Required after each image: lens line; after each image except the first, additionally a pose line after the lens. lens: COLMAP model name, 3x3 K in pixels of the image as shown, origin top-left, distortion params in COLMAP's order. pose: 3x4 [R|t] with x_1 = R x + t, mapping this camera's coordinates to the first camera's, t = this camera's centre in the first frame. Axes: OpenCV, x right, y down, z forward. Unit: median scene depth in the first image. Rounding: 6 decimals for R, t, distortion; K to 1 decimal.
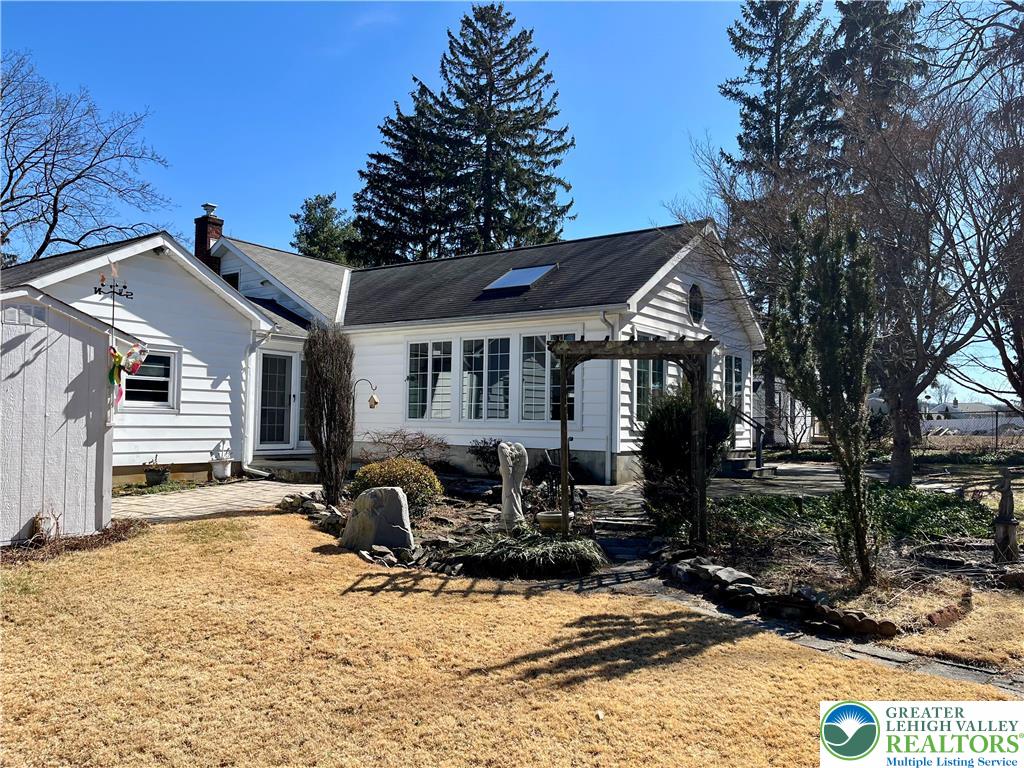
lens RADIAL K [[798.8, 0, 512.0], [0, 798.8, 384.0], [0, 0, 1]] dist [0.079109, -0.105977]
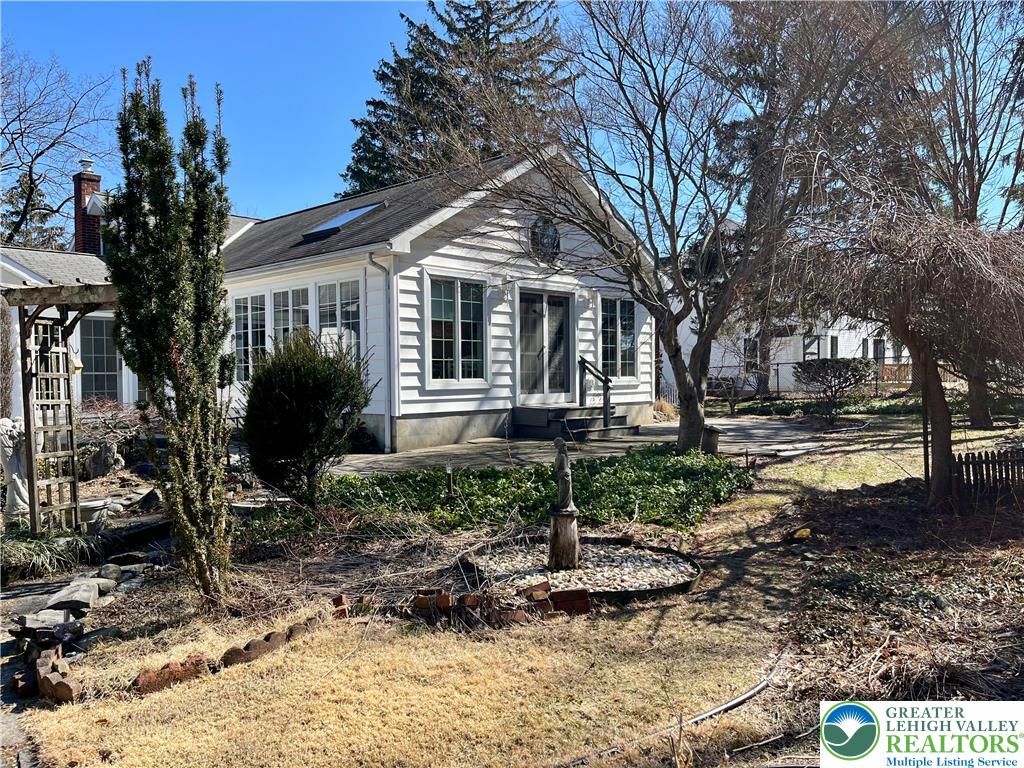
lens RADIAL K [[798.8, 0, 512.0], [0, 798.8, 384.0], [0, 0, 1]] dist [0.079109, -0.105977]
pose [[0.989035, -0.023066, -0.145867, 0.300192], [0.031674, 0.997873, 0.056969, 0.004230], [0.144243, -0.060965, 0.987663, 0.126528]]
